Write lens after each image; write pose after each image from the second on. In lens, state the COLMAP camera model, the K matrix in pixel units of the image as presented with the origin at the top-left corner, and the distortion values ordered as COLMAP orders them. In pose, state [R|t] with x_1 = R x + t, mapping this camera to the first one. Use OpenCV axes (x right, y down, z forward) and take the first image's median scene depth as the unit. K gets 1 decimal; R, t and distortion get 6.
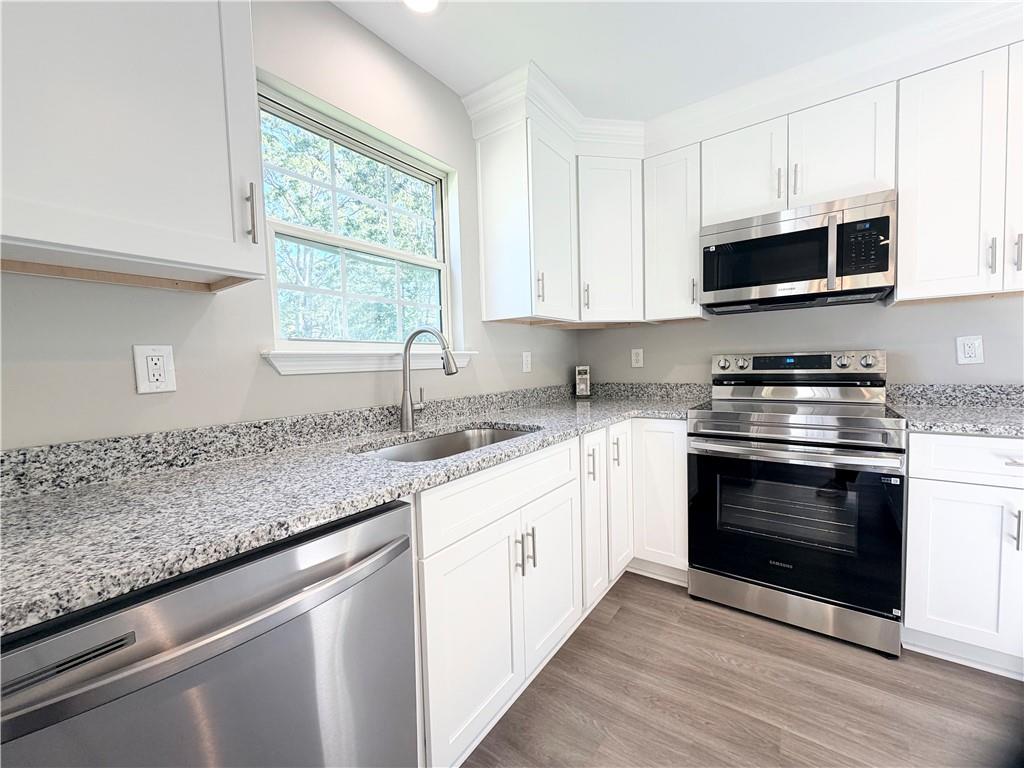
lens RADIAL K [[411.4, 0, 513.1], [0, 411.4, 381.3], [0, 0, 1]] dist [0.000563, -0.000094]
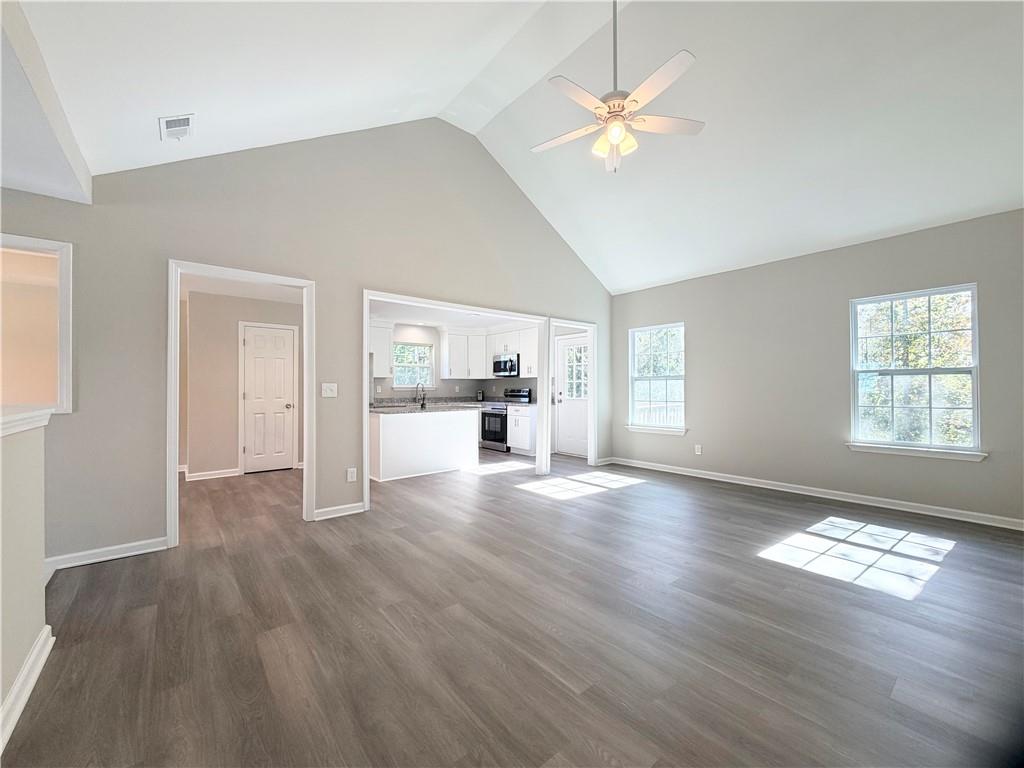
lens RADIAL K [[411.4, 0, 516.2], [0, 411.4, 383.5], [0, 0, 1]] dist [0.000563, -0.000094]
pose [[0.971142, 0.020646, -0.237608, 2.024168], [-0.033845, 0.998094, -0.051606, 0.103307], [0.236090, 0.058159, 0.969989, -3.454923]]
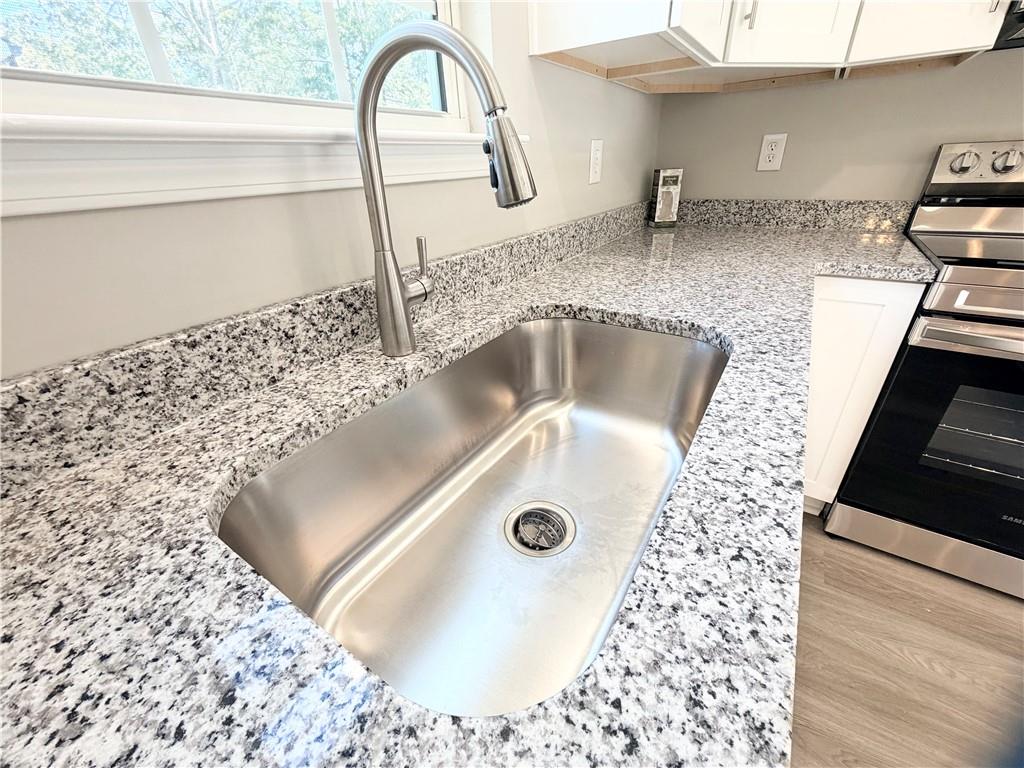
lens RADIAL K [[411.4, 0, 513.3], [0, 411.4, 386.1], [0, 0, 1]] dist [0.000563, -0.000094]
pose [[0.998723, -0.031377, 0.039586, -0.152629], [0.011074, 0.900621, 0.434464, -0.025806], [-0.049284, -0.433471, 0.899819, 0.577399]]
